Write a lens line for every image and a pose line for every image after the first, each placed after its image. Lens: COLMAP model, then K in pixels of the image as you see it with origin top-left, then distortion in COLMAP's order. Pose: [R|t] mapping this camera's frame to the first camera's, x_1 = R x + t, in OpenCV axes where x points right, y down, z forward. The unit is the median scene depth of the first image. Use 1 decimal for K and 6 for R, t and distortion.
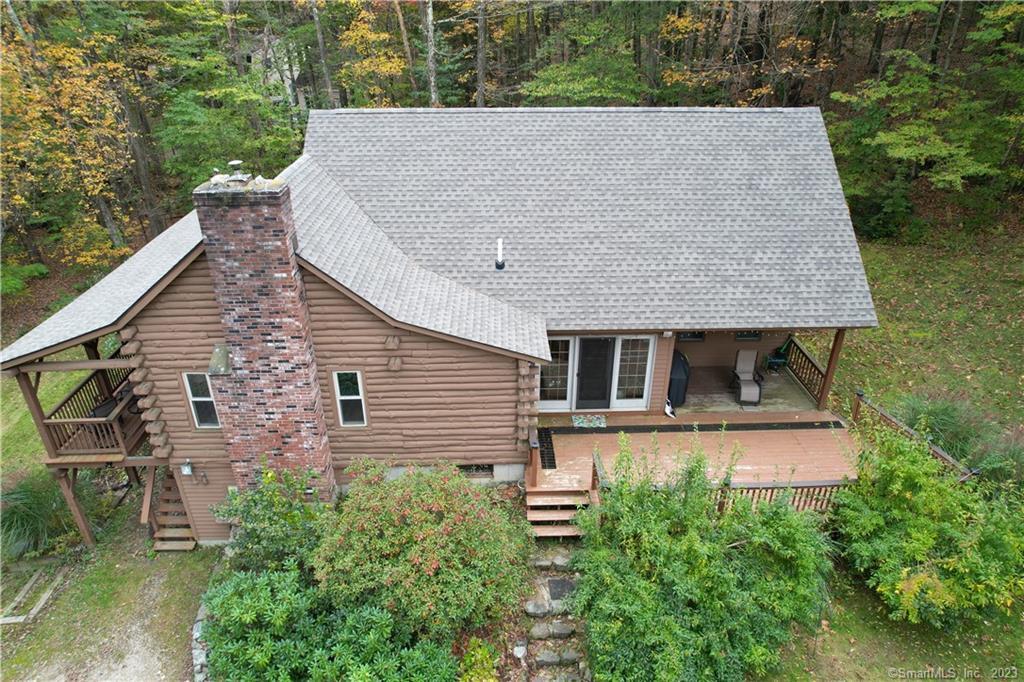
lens RADIAL K [[654.1, 0, 512.0], [0, 654.1, 341.0], [0, 0, 1]] dist [-0.066751, 0.051368]
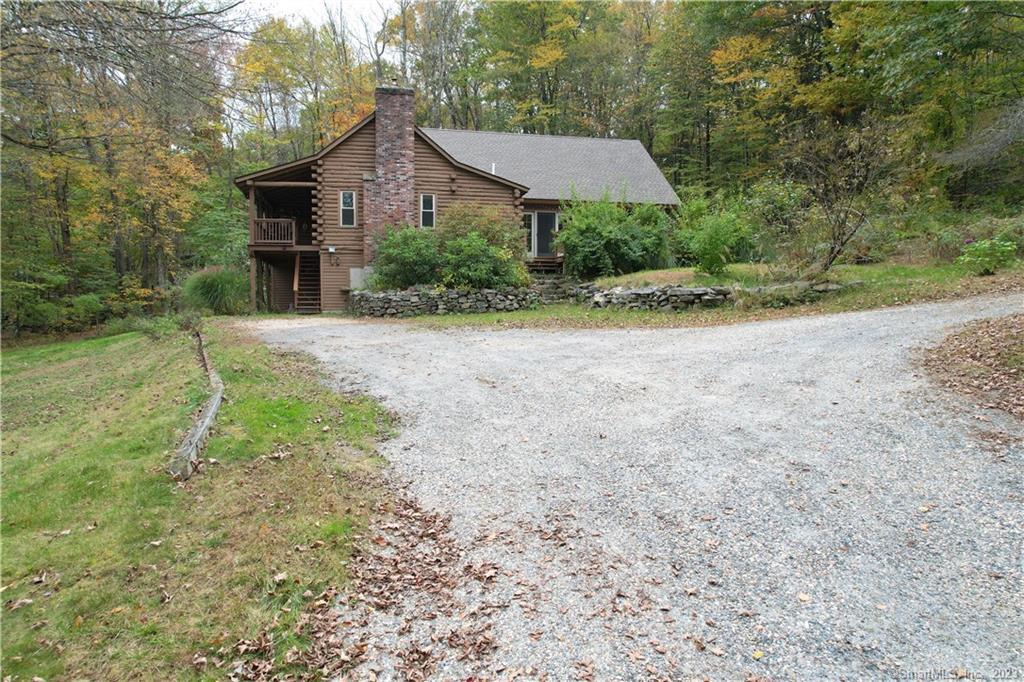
lens RADIAL K [[654.1, 0, 512.0], [0, 654.1, 341.0], [0, 0, 1]] dist [-0.066751, 0.051368]
pose [[0.981837, -0.010627, 0.189429, -0.407251], [0.087812, 0.910507, -0.404061, 1.343652], [-0.168183, 0.413356, 0.894903, -0.647165]]
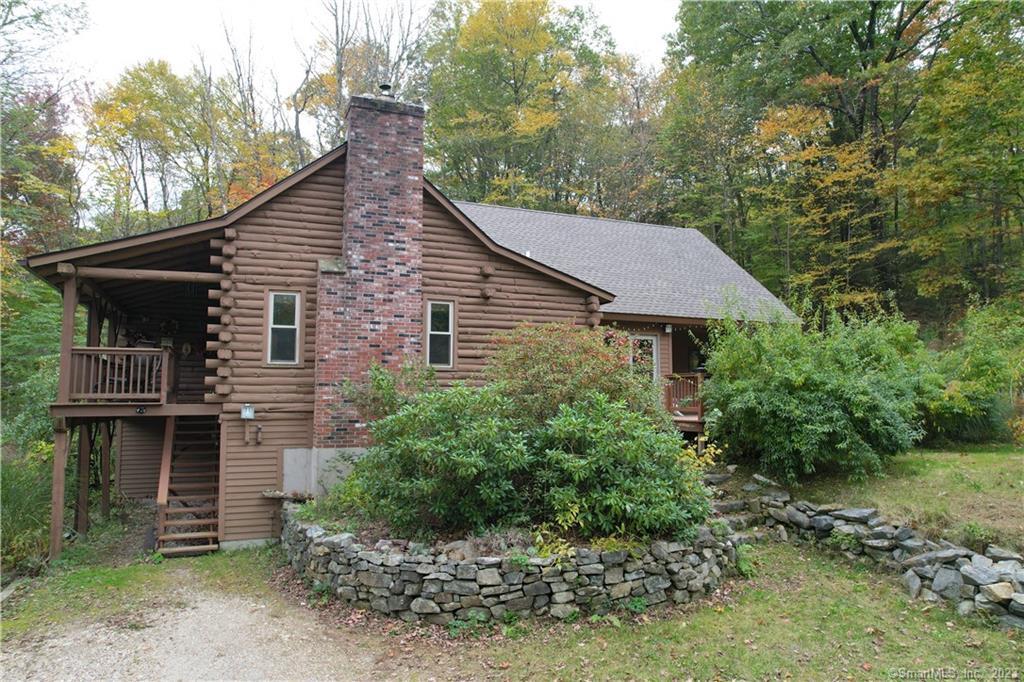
lens RADIAL K [[654.1, 0, 512.0], [0, 654.1, 341.0], [0, 0, 1]] dist [-0.066751, 0.051368]
pose [[0.934177, 0.028378, 0.355680, -0.548851], [0.168615, 0.843396, -0.510149, 0.686177], [-0.314456, 0.536542, 0.783096, 0.205638]]
